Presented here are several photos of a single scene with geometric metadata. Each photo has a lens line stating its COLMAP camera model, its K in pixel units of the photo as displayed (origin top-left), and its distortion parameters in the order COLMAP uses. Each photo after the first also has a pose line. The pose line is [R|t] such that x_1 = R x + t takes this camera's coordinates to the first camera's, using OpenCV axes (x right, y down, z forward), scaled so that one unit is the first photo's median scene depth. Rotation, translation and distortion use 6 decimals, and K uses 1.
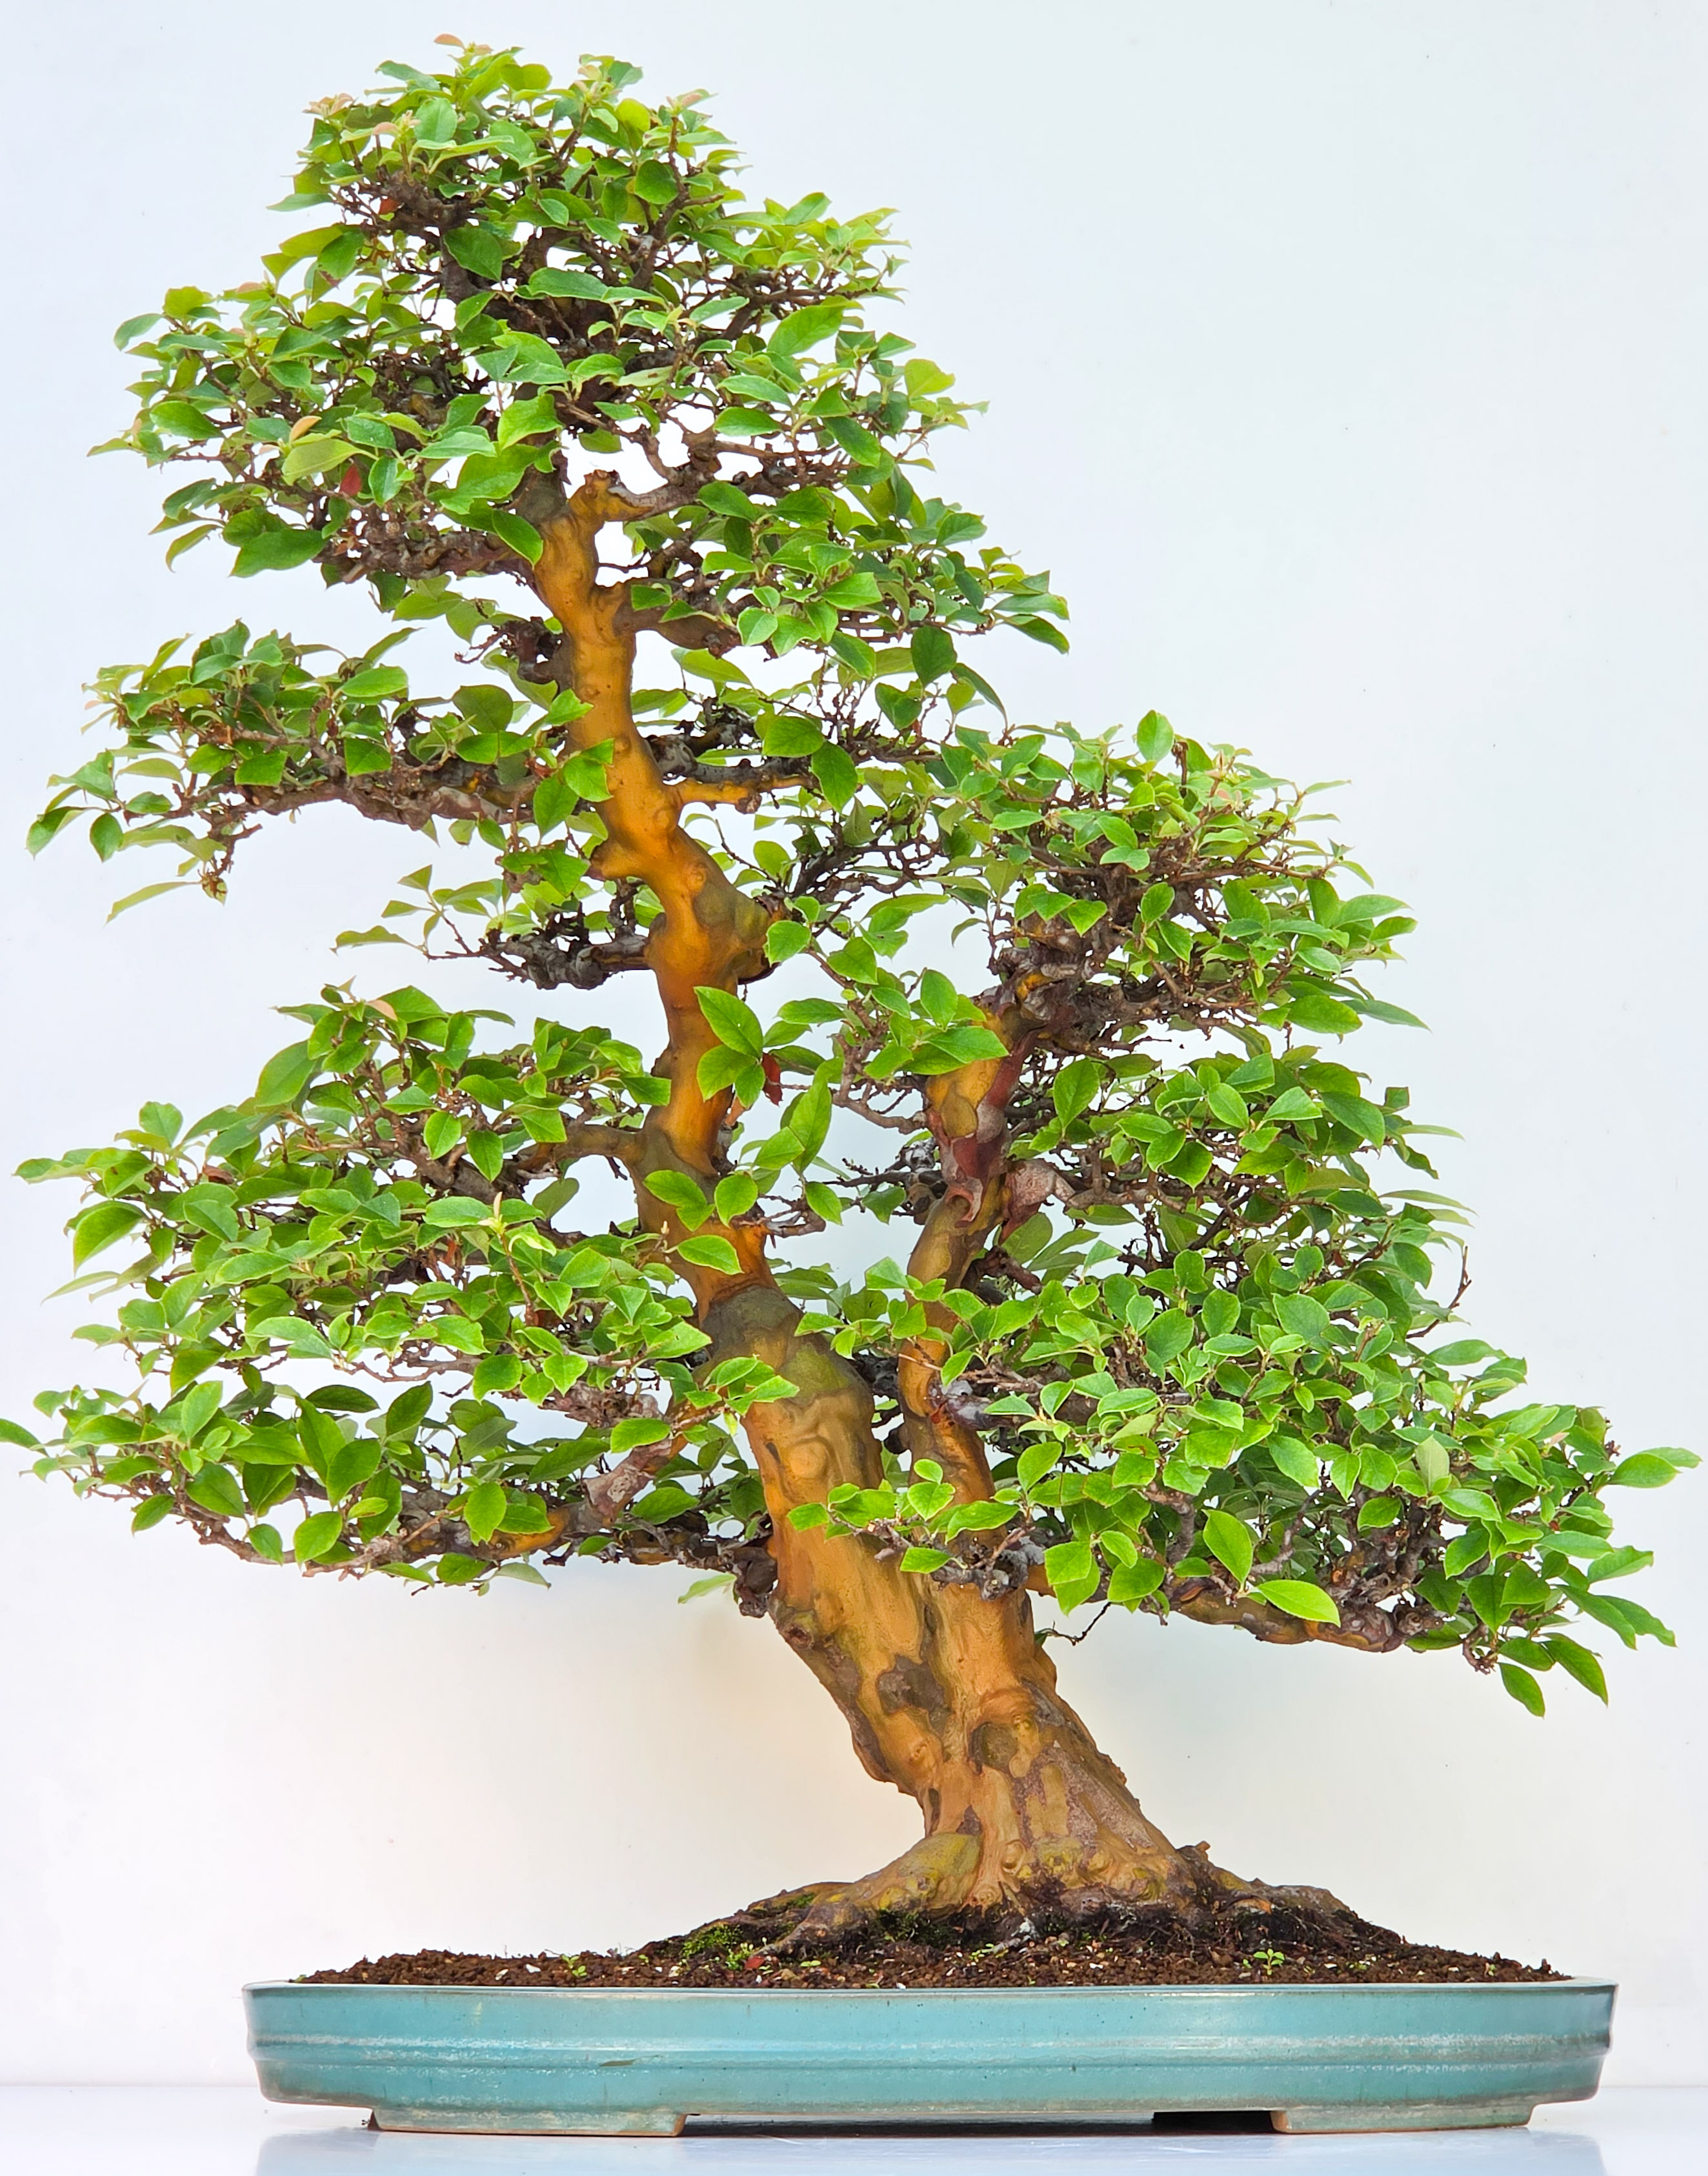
lens RADIAL K [[5261.0, 0, 853.6], [0, 5261.0, 1088.9], [0, 0, 1]] dist [-0.007612, 0.000000]
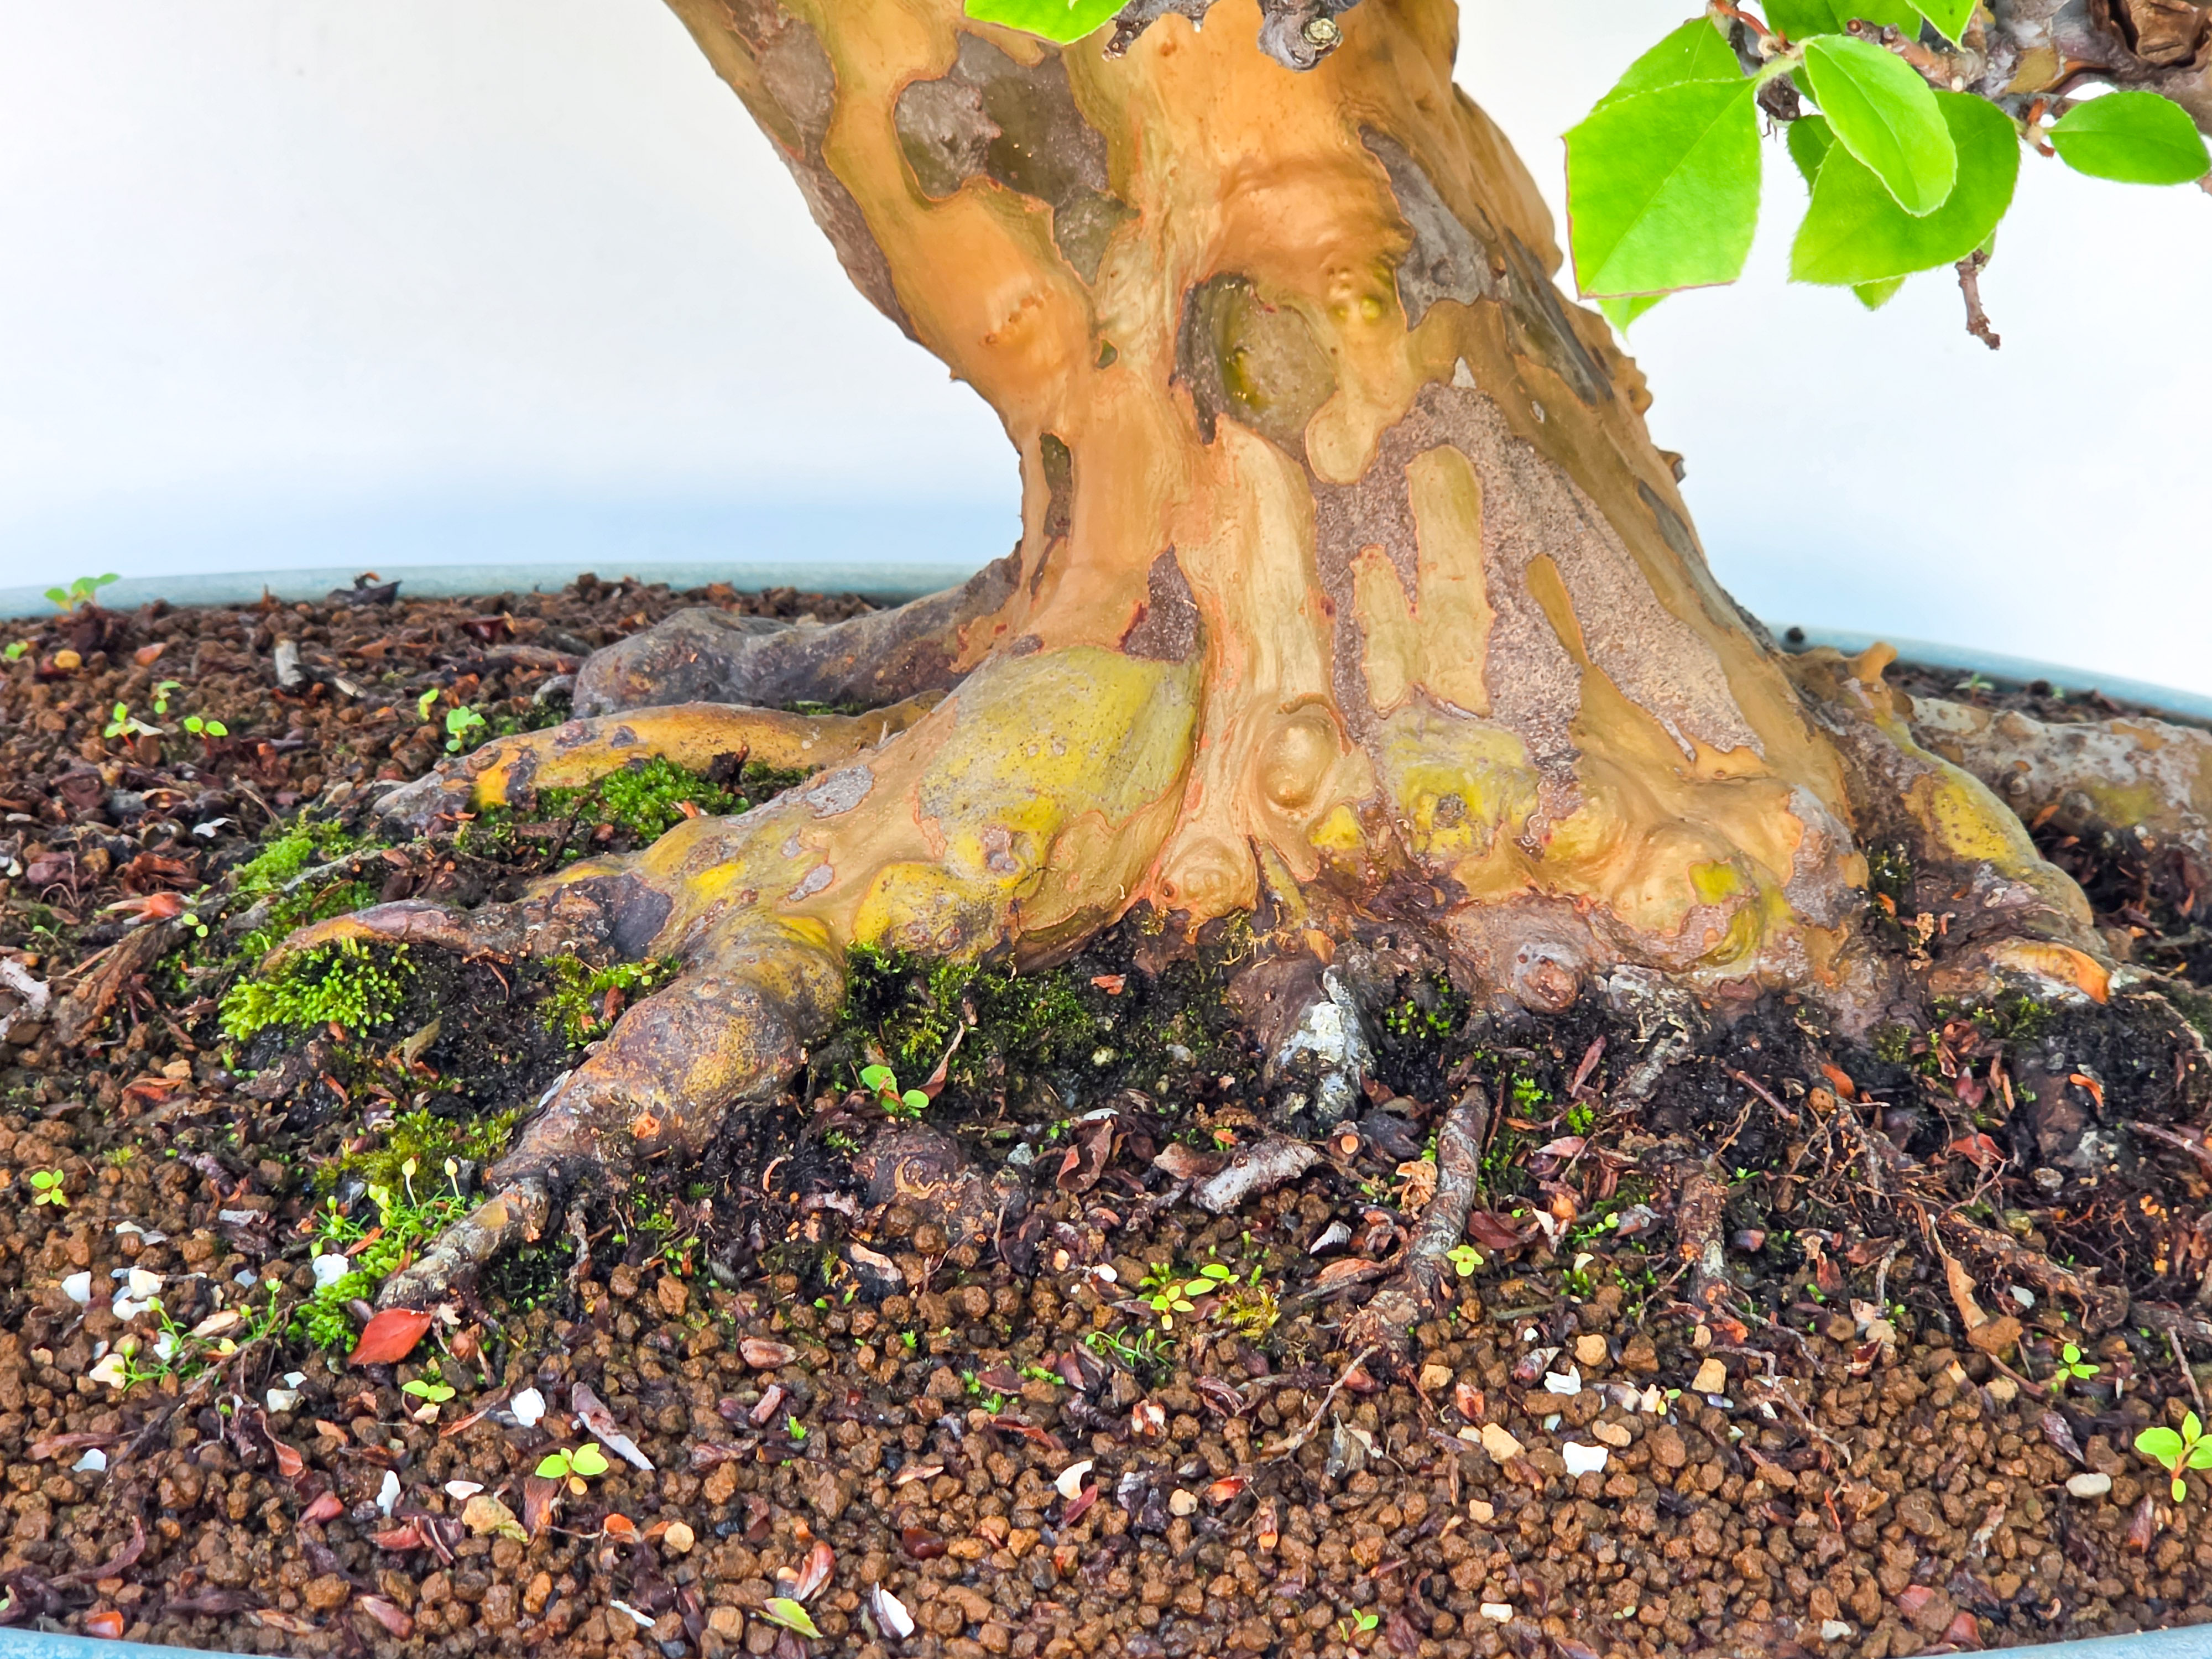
lens RADIAL K [[5130.9, 0, 1103.3], [0, 5130.9, 829.7], [0, 0, 1]] dist [-0.450365, 0.000000]
pose [[0.998020, 0.047628, 0.041081, 0.006684], [-0.061377, 0.880205, 0.470609, 0.009136], [-0.013746, -0.472199, 0.881385, 0.731740]]
